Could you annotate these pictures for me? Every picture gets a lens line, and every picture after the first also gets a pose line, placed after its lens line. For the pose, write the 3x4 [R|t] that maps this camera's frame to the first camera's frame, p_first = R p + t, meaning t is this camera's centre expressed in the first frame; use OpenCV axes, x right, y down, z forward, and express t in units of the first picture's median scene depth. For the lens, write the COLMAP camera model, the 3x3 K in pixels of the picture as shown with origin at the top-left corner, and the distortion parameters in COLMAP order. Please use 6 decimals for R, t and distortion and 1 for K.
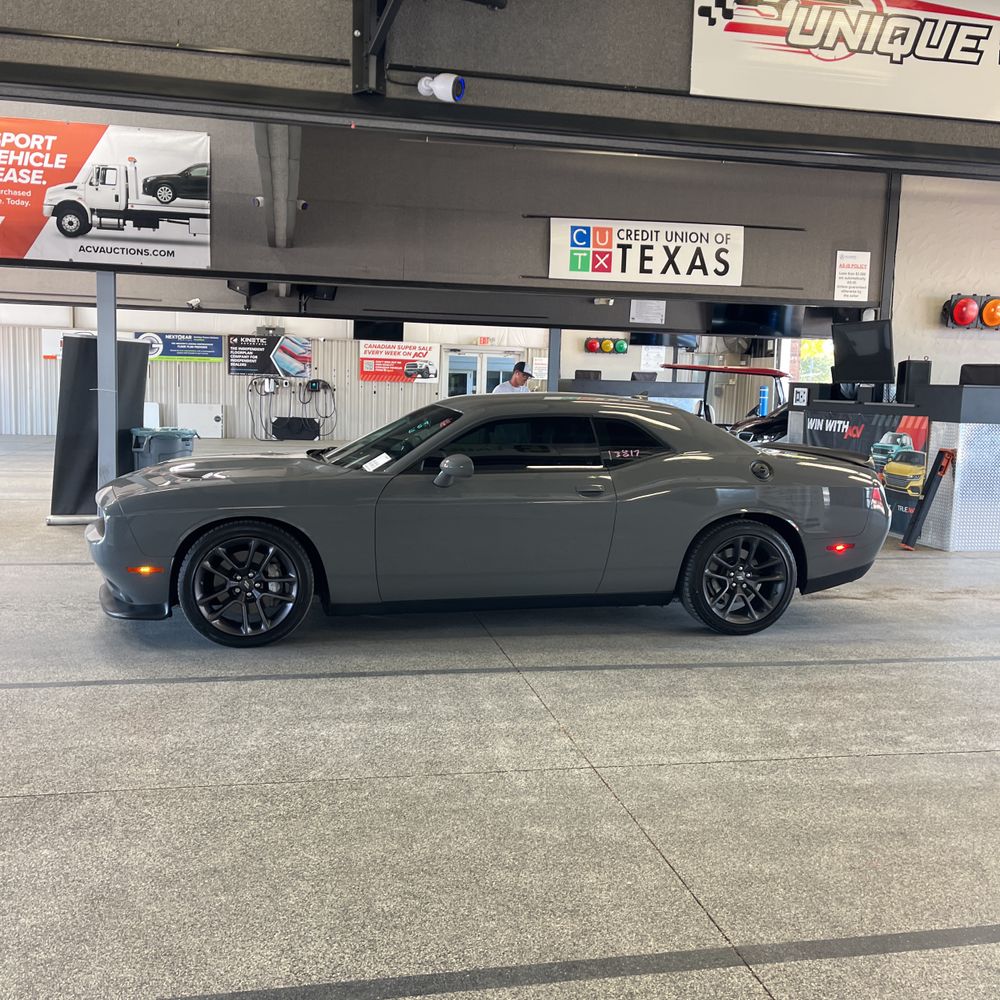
lens RADIAL K [[1016.1, 0, 493.7], [0, 1016.1, 493.9], [0, 0, 1]] dist [0.025814, 0.000000]
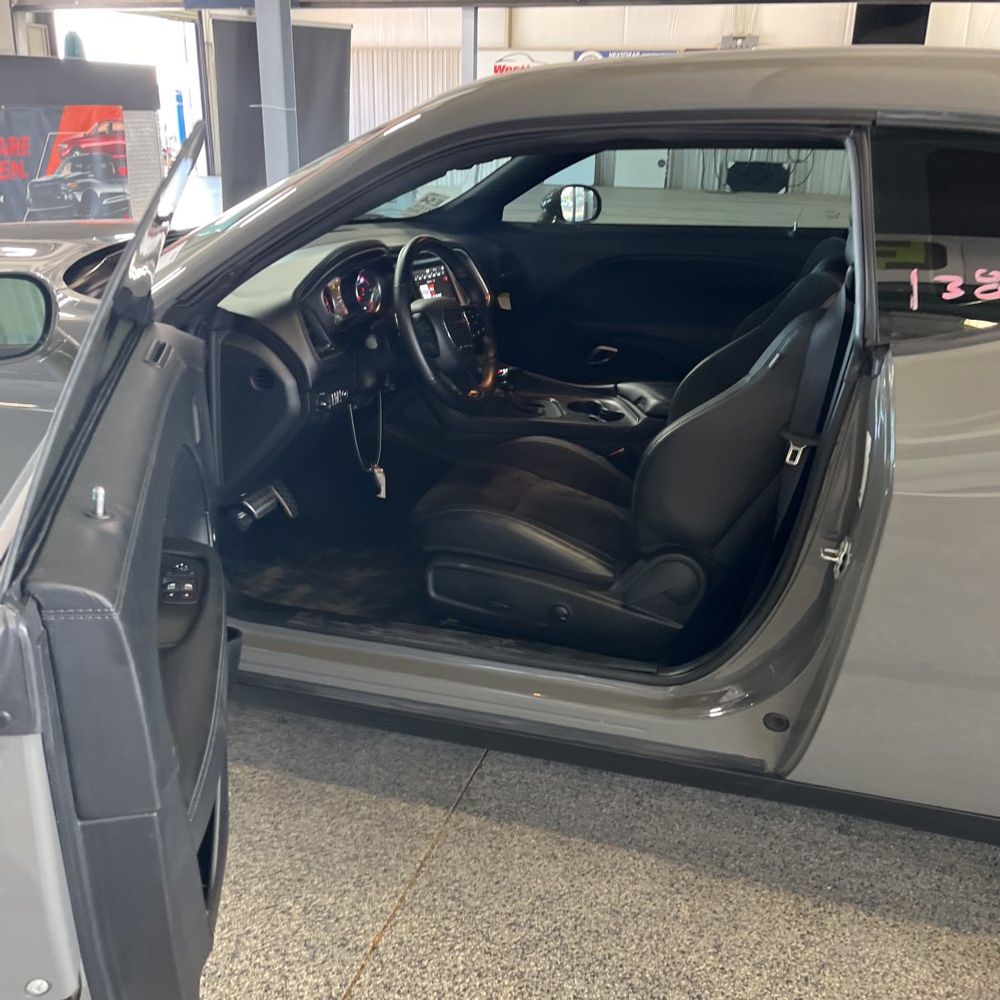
lens RADIAL K [[1016.1, 0, 501.7], [0, 1016.1, 498.2], [0, 0, 1]] dist [0.025814, 0.000000]
pose [[0.867264, 0.162459, -0.470596, 0.083732], [-0.045488, 0.967163, 0.250055, -0.025867], [0.495767, -0.195457, 0.846175, 0.404766]]
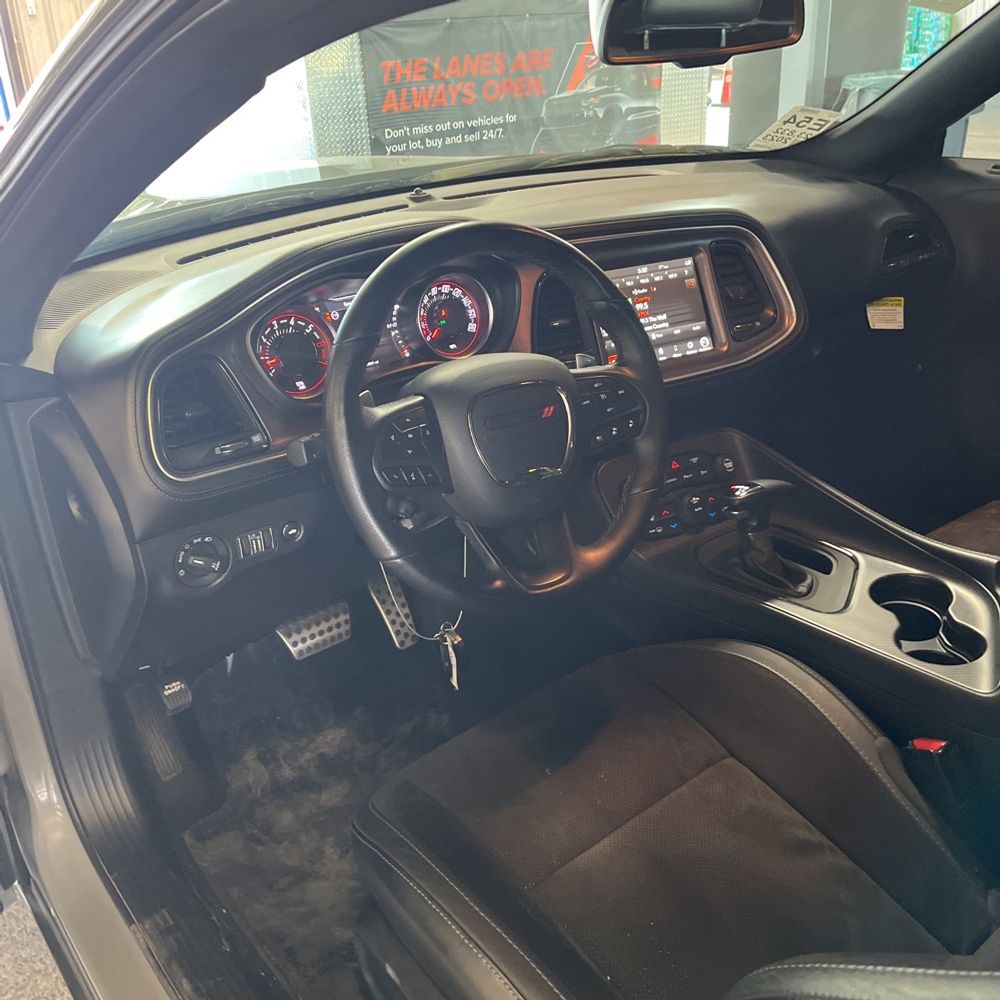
lens RADIAL K [[1016.1, 0, 497.8], [0, 1016.1, 475.4], [0, 0, 1]] dist [0.025814, 0.000000]
pose [[0.442398, 0.315776, -0.839386, 0.053365], [-0.039570, 0.941921, 0.333494, -0.033783], [0.895946, -0.114322, 0.429199, 0.532099]]
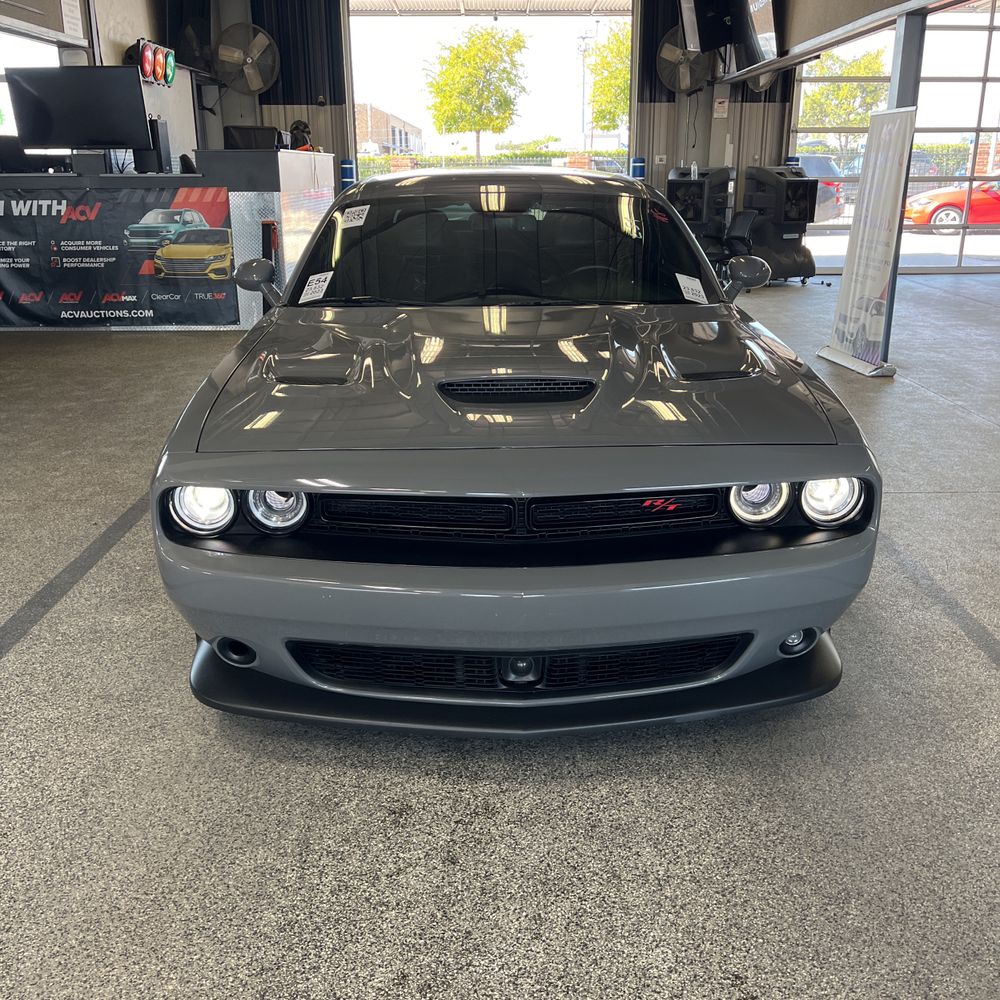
lens RADIAL K [[1016.1, 0, 509.8], [0, 1016.1, 487.3], [0, 0, 1]] dist [0.025814, 0.000000]
pose [[0.187214, -0.326118, 0.926606, -0.405665], [0.122112, 0.943693, 0.307460, -0.065278], [-0.974700, 0.055588, 0.216495, 0.524310]]
